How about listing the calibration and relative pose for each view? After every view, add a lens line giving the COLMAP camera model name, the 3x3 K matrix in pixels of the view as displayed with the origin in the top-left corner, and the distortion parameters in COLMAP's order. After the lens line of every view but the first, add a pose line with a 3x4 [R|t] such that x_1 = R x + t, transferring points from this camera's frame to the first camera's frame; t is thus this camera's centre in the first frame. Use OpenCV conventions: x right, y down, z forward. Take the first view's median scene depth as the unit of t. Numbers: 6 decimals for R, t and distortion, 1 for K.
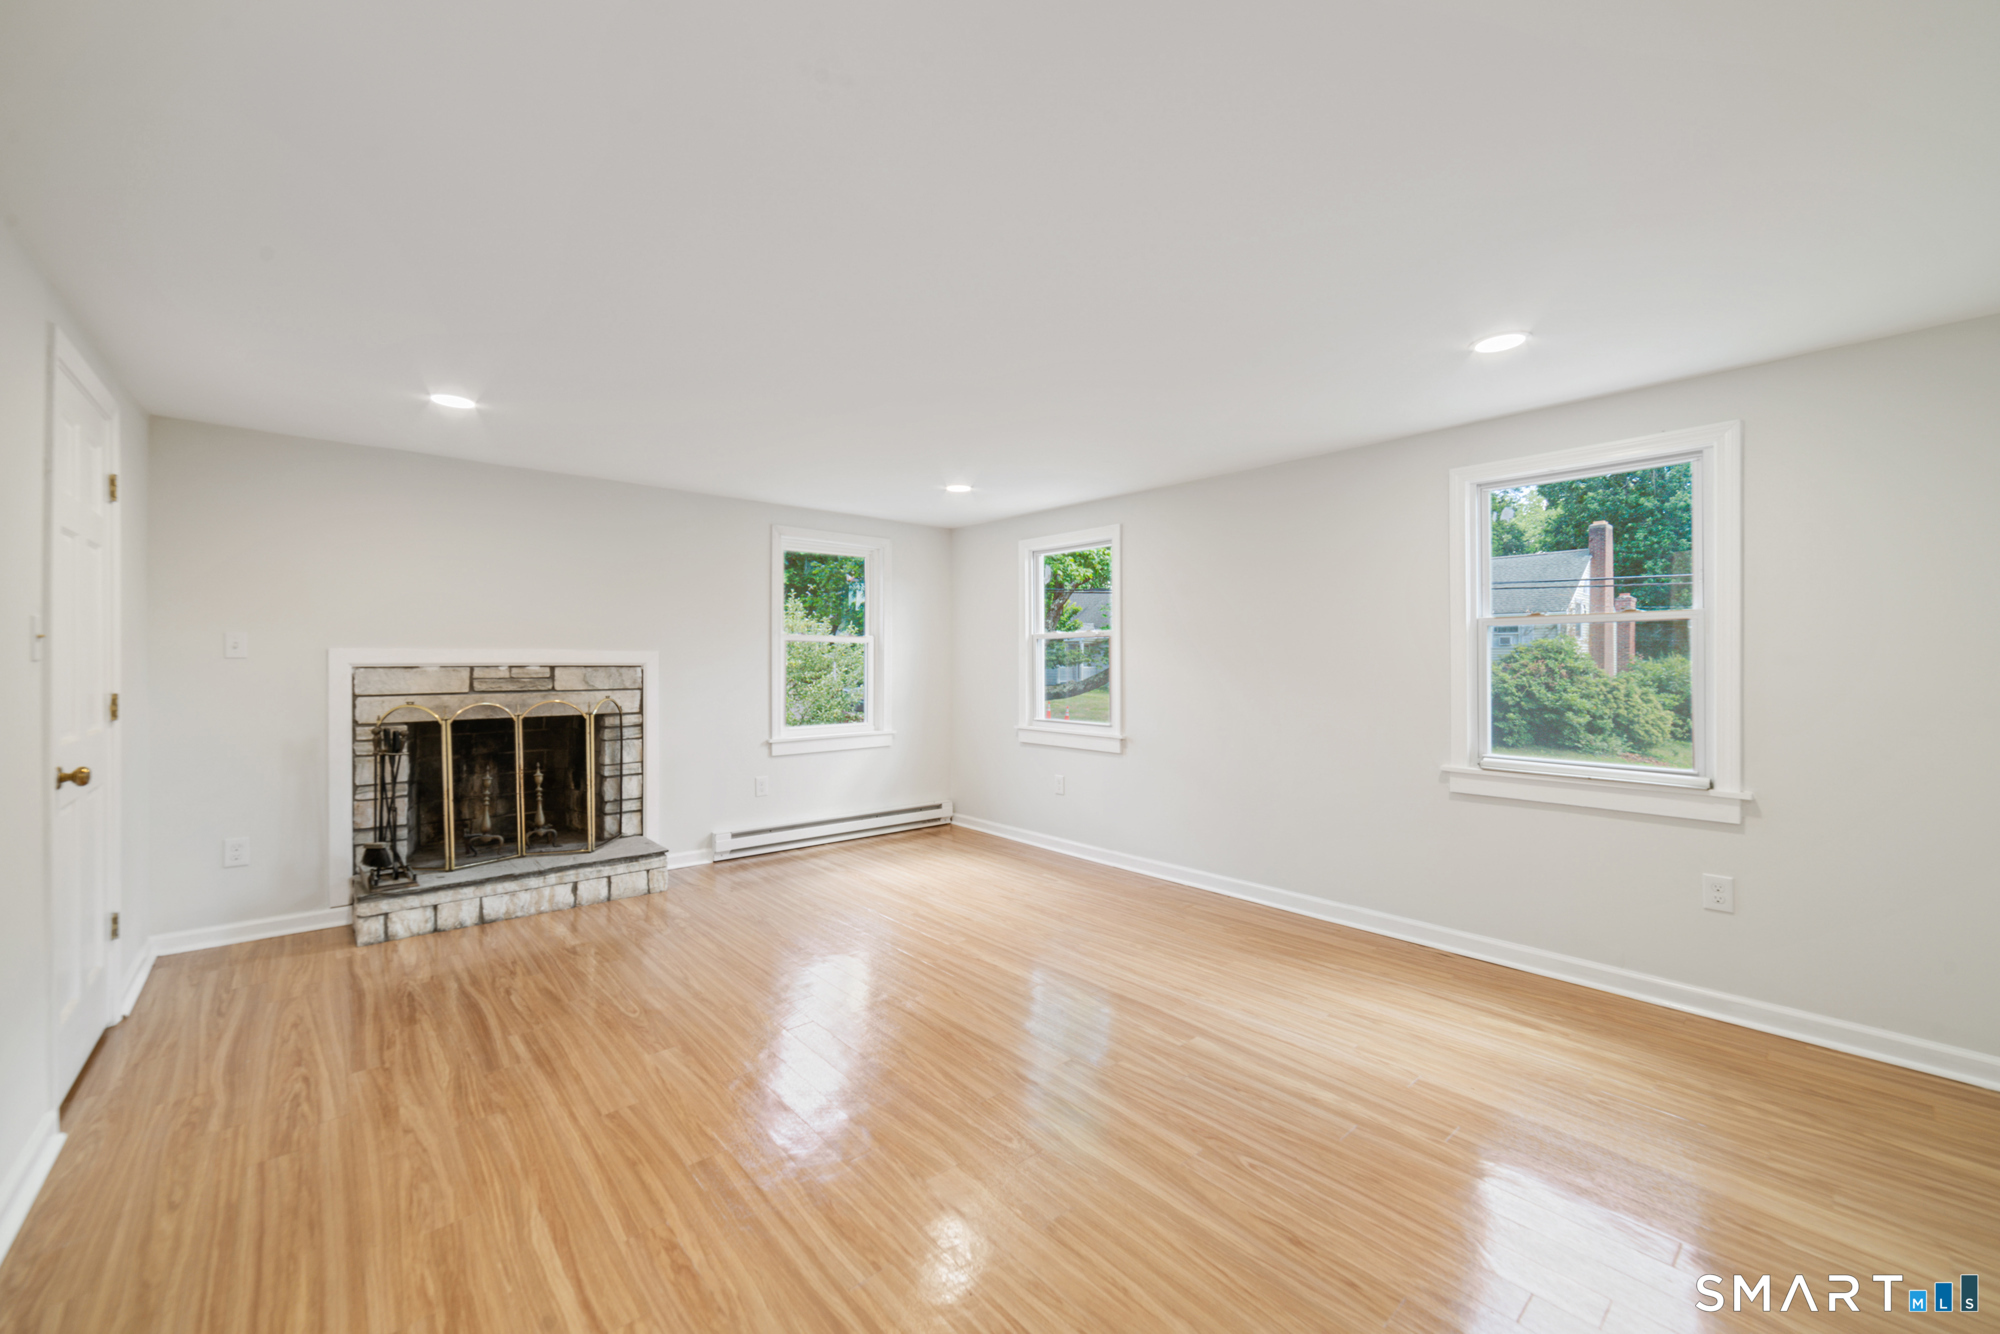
lens RADIAL K [[783.4, 0, 988.6], [0, 783.4, 663.9], [0, 0, 1]] dist [-0.000962, 0.000026]
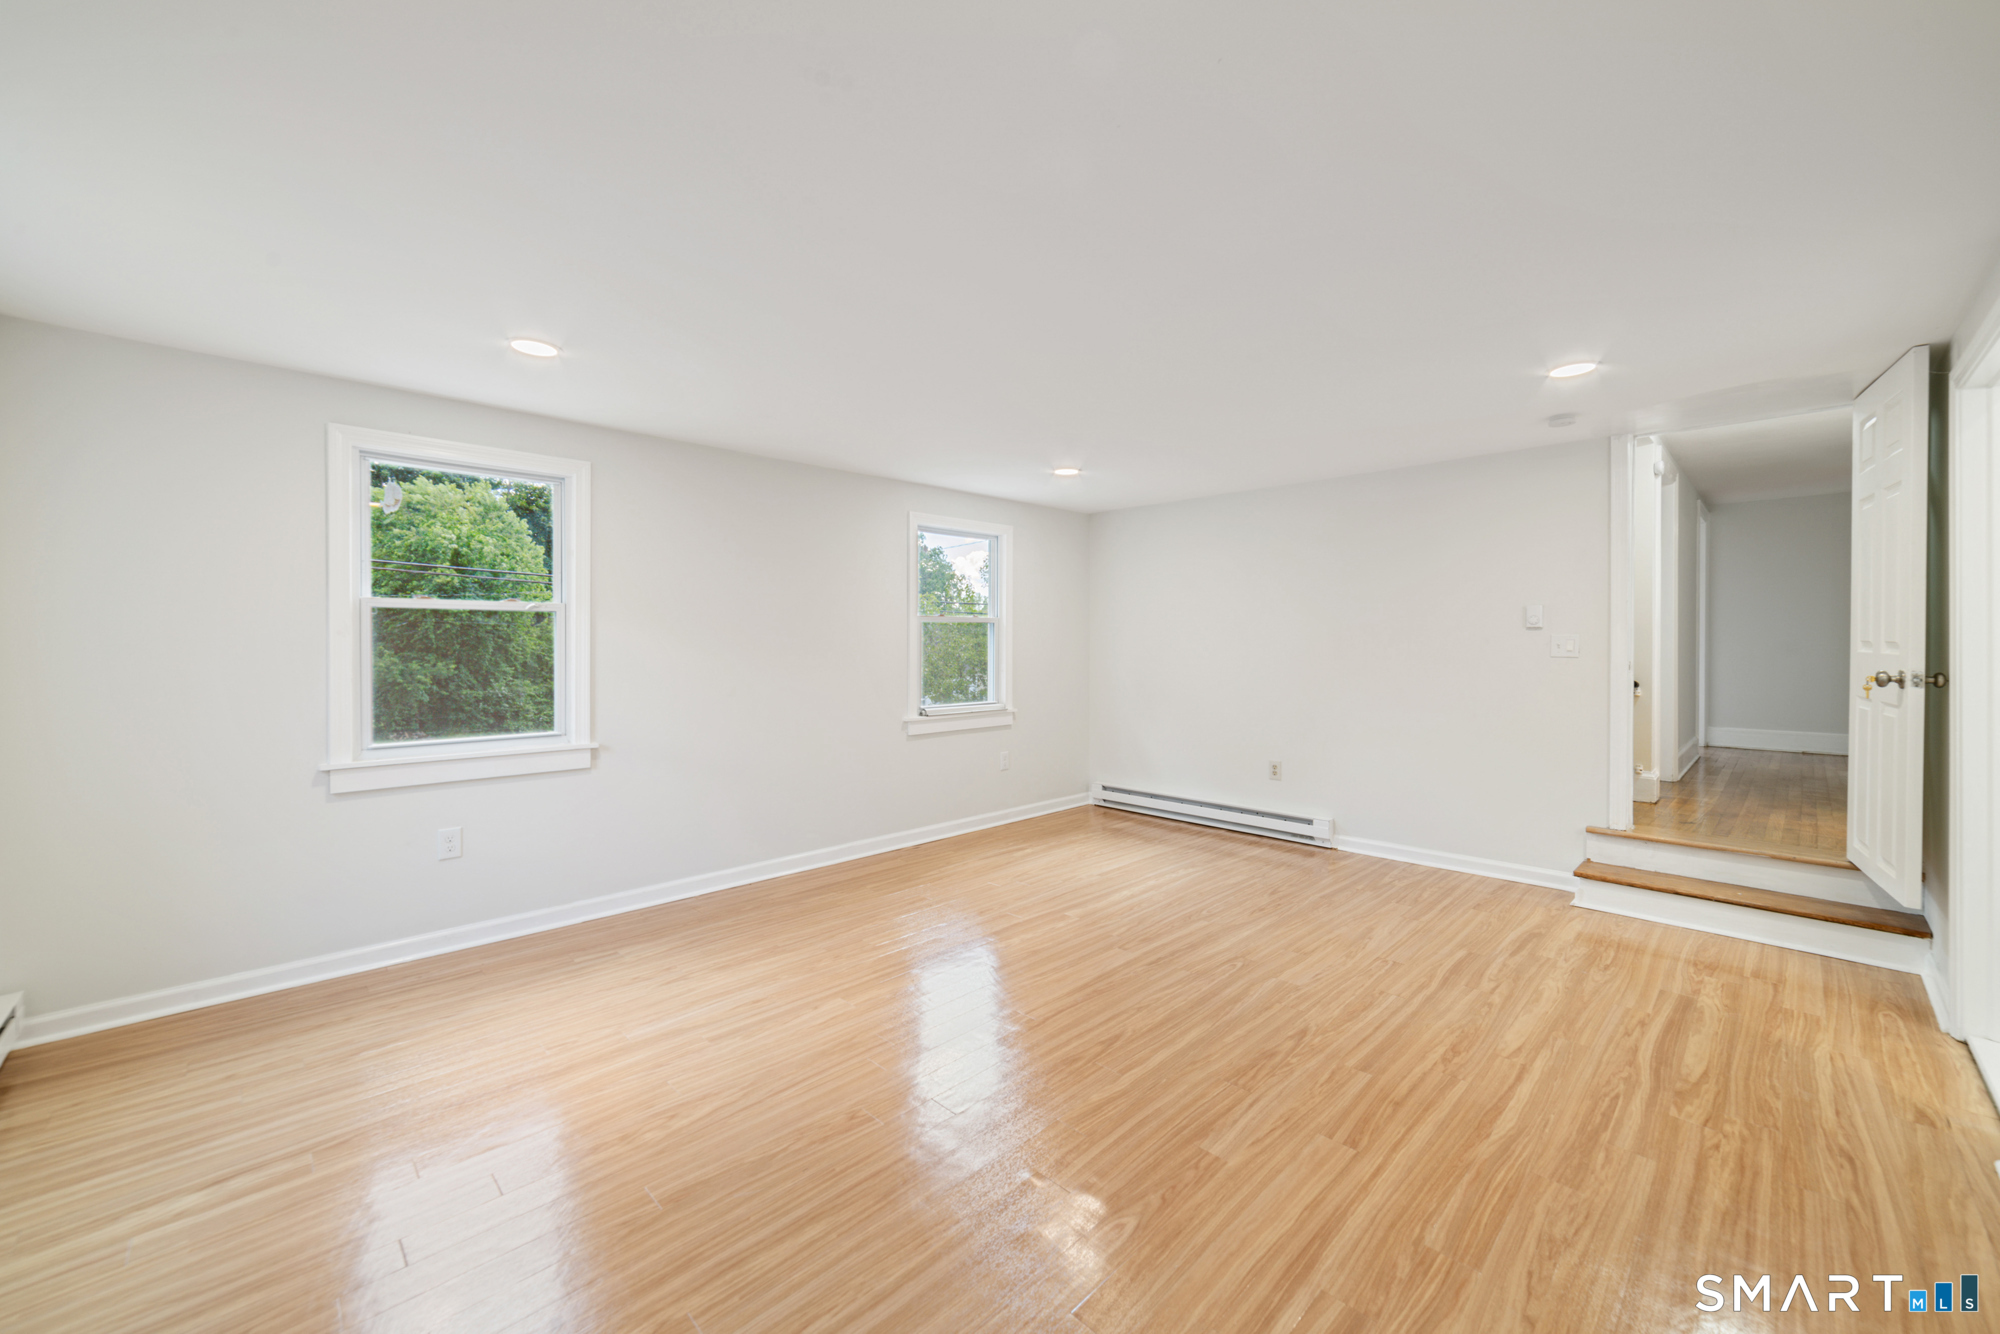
lens RADIAL K [[783.4, 0, 1001.4], [0, 783.4, 651.9], [0, 0, 1]] dist [-0.000962, 0.000026]
pose [[-0.070968, -0.008734, 0.997440, -0.785575], [0.005166, 0.999945, 0.009124, -0.002128], [-0.997465, 0.005800, -0.070919, 0.852139]]
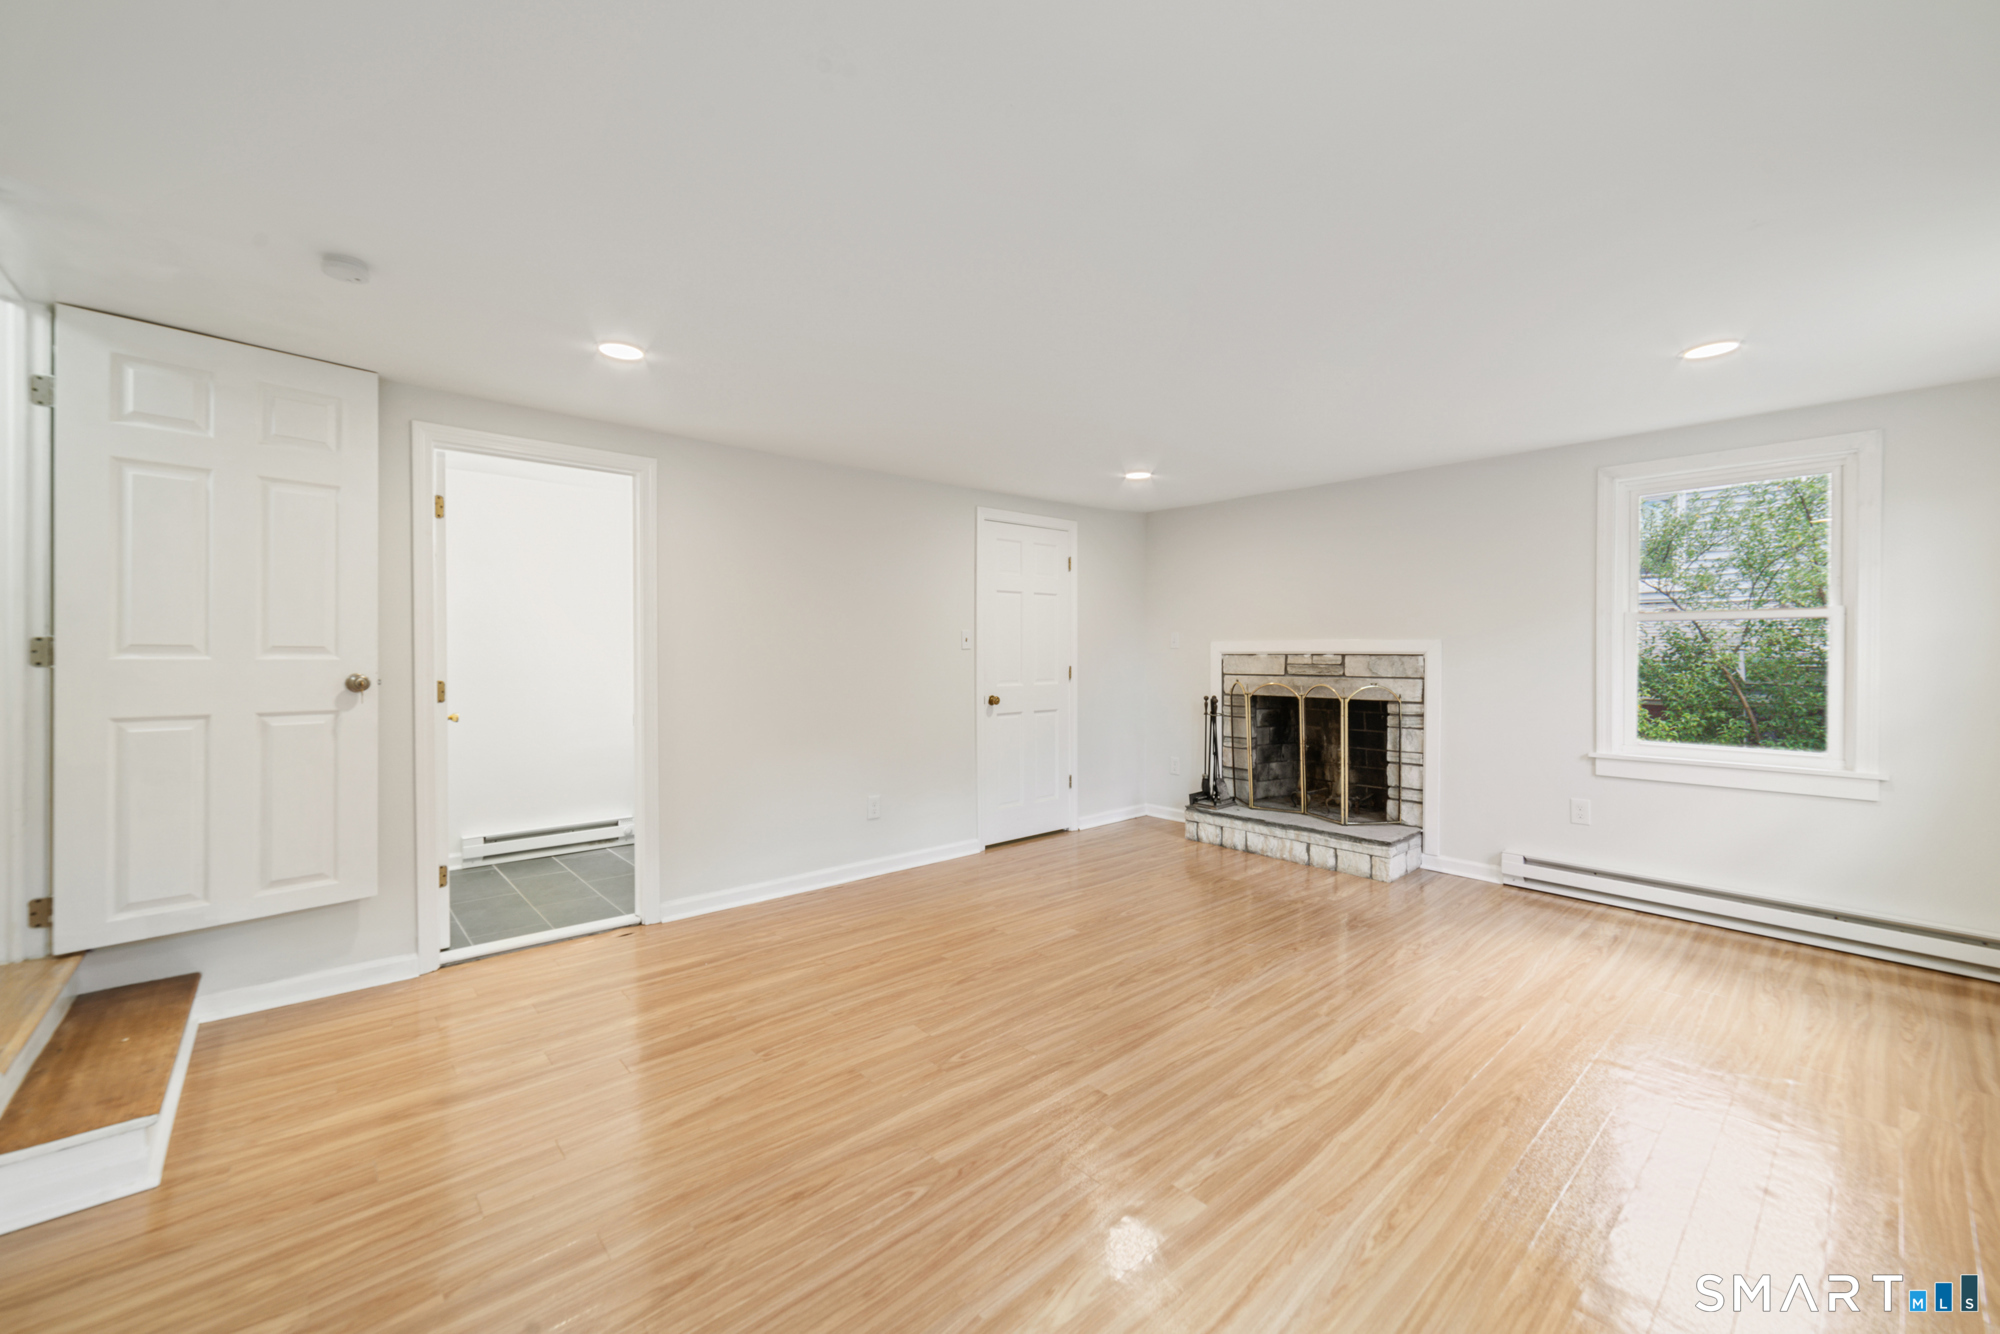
lens RADIAL K [[783.4, 0, 989.3], [0, 783.4, 657.7], [0, 0, 1]] dist [-0.000962, 0.000026]
pose [[0.005939, 0.007688, -0.999953, 0.657850], [-0.003694, 0.999964, 0.007666, 0.001014], [0.999976, 0.003648, 0.005967, 0.569064]]
